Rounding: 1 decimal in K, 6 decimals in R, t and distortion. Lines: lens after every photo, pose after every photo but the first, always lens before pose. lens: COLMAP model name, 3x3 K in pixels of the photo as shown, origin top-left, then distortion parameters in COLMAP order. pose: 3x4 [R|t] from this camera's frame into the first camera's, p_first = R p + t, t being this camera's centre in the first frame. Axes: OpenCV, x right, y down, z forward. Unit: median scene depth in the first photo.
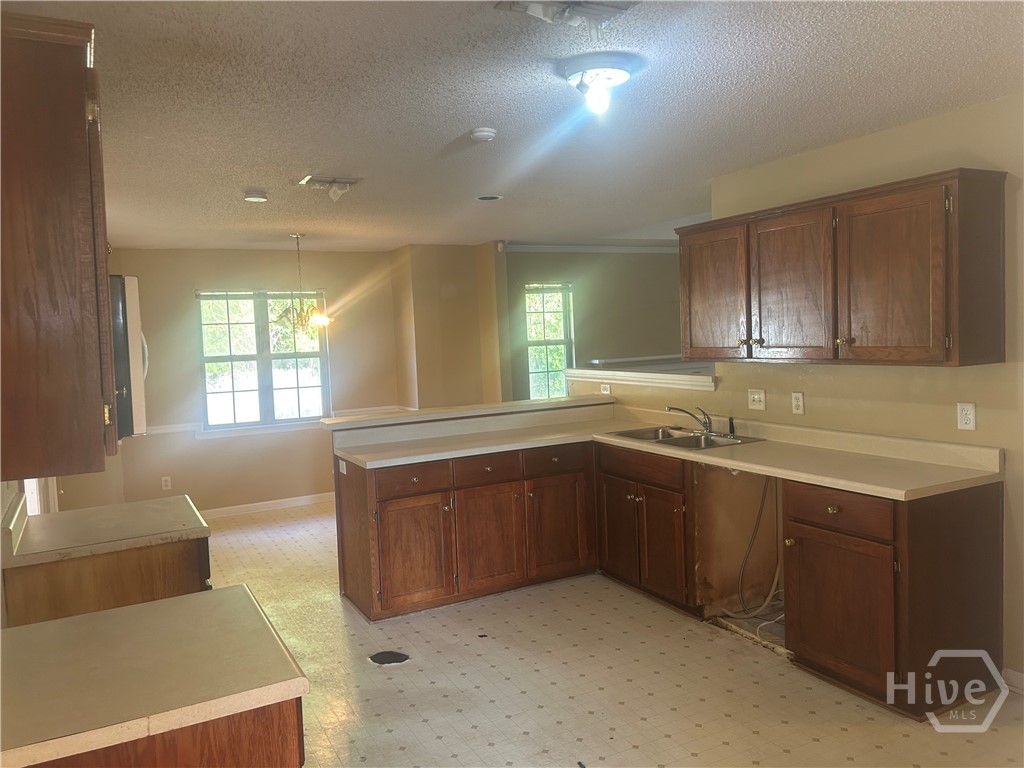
lens RADIAL K [[776.2, 0, 511.8], [0, 776.2, 384.2], [0, 0, 1]] dist [0.013090, 0.001782]
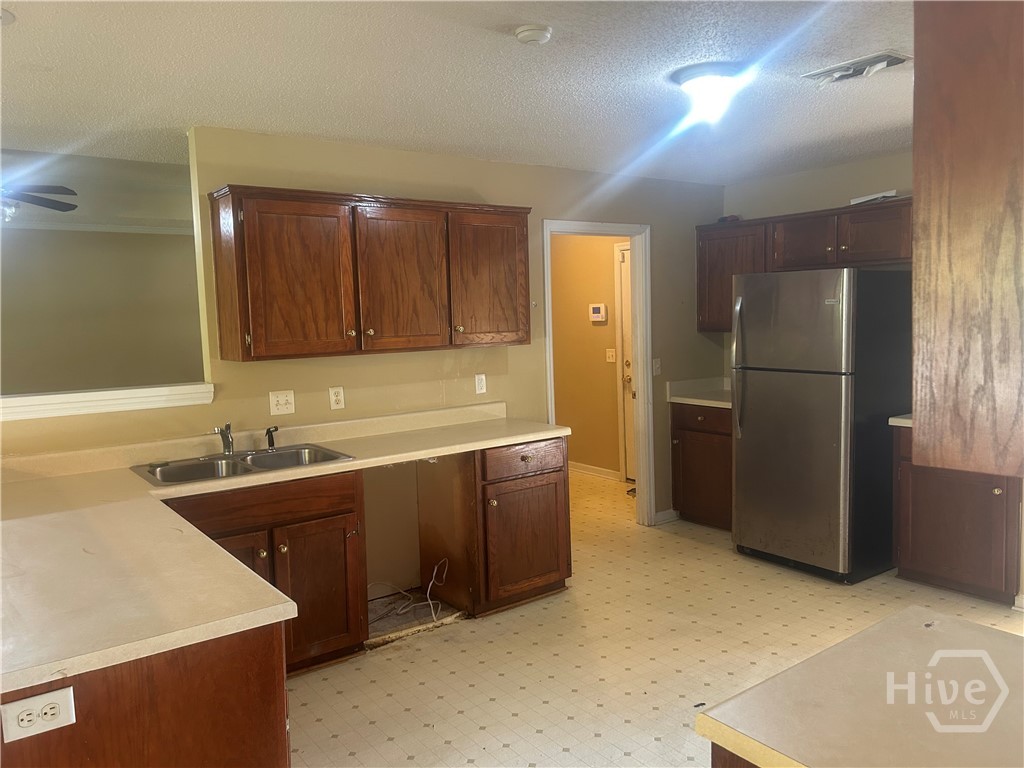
lens RADIAL K [[776.2, 0, 513.9], [0, 776.2, 378.8], [0, 0, 1]] dist [0.013090, 0.001782]
pose [[-0.165070, -0.043635, 0.985316, -0.704879], [0.098522, 0.993295, 0.060493, -0.040736], [-0.981349, 0.107060, -0.159664, 1.057568]]
